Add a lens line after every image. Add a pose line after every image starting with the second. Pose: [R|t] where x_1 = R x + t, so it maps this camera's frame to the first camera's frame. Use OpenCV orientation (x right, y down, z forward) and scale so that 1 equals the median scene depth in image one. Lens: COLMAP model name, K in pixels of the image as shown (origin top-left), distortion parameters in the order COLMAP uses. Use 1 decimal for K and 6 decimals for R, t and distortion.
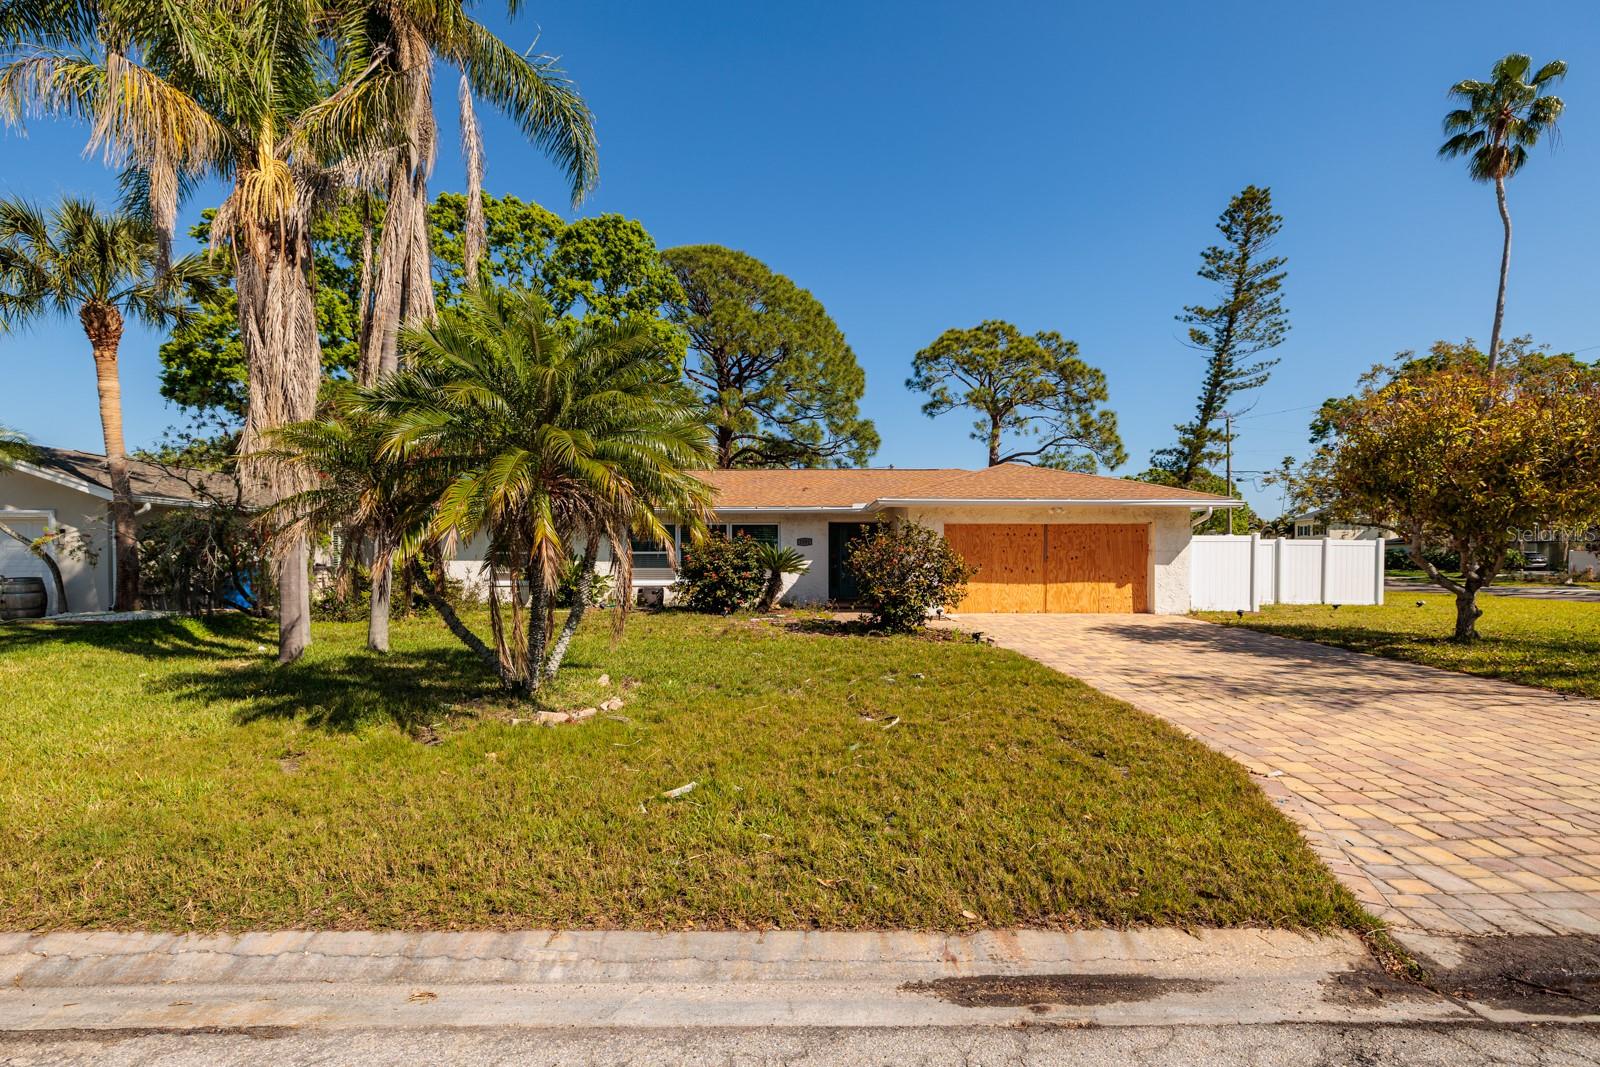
lens RADIAL K [[691.3, 0, 800.0], [0, 691.3, 533.5], [0, 0, 1]] dist [-0.000253, -0.000066]
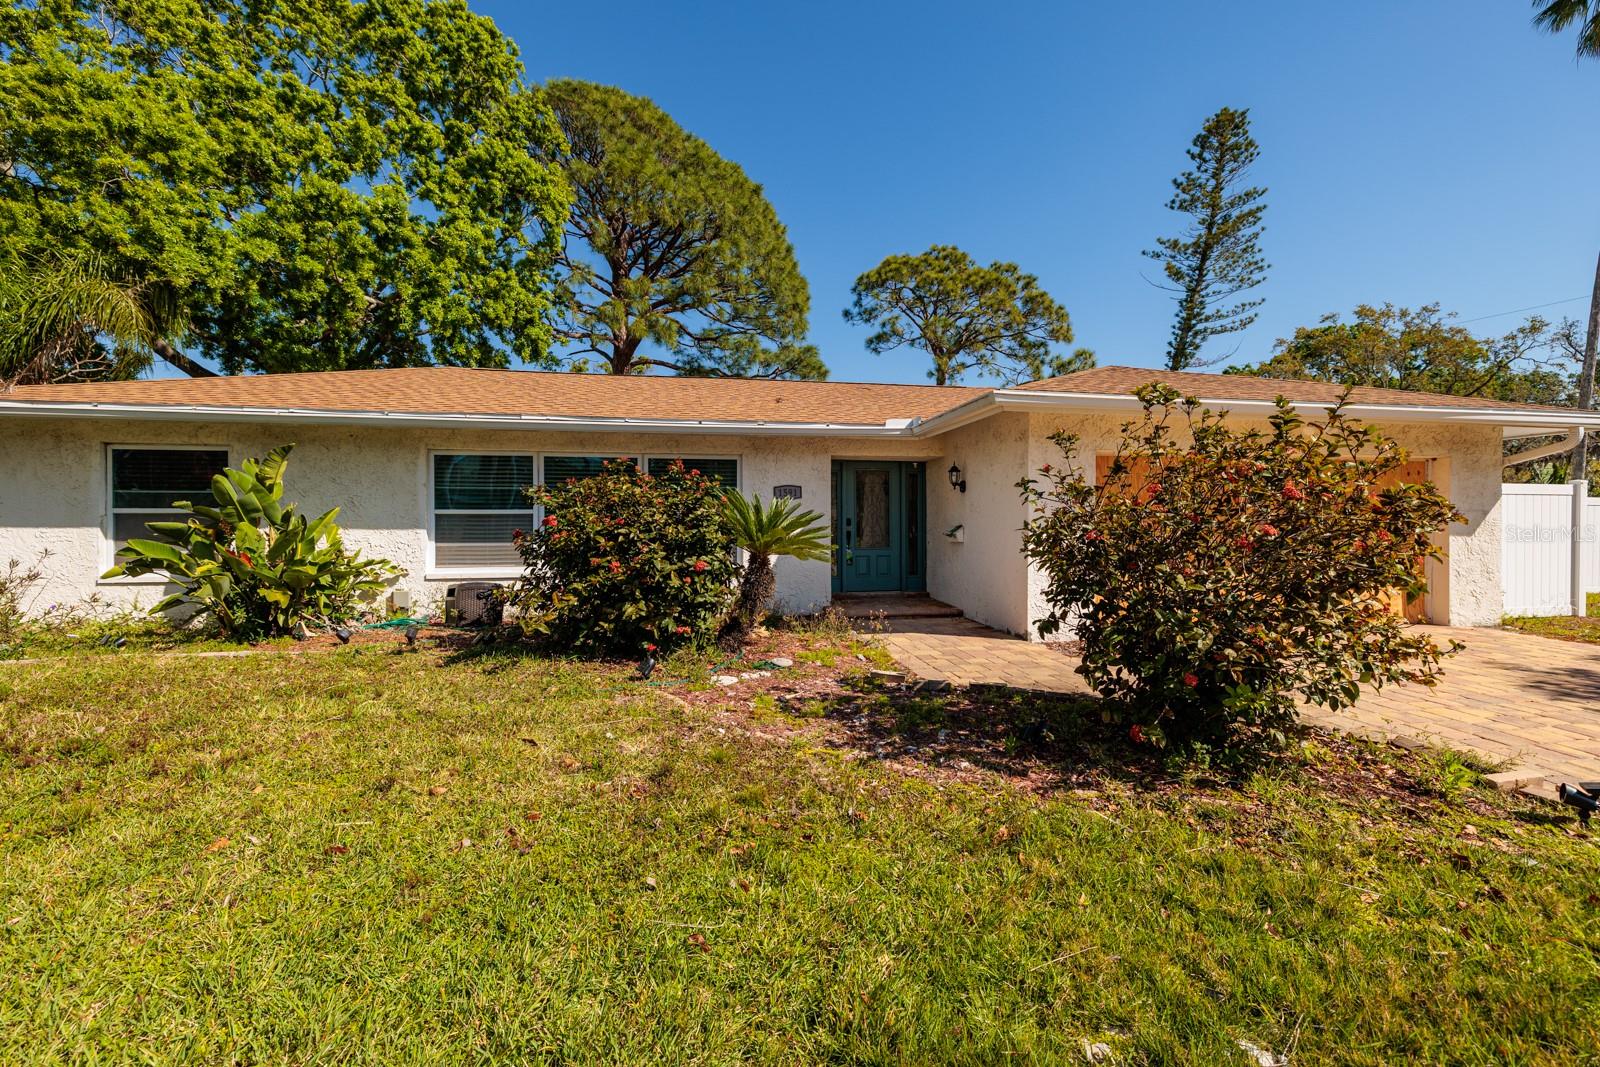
lens RADIAL K [[685.0, 0, 801.9], [0, 685.0, 498.9], [0, 0, 1]] dist [0.009916, -0.000204]
pose [[0.987455, 0.006062, 0.157781, -0.028440], [-0.006014, 0.999982, -0.000780, 0.007553], [-0.157783, -0.000179, 0.987474, 0.206640]]
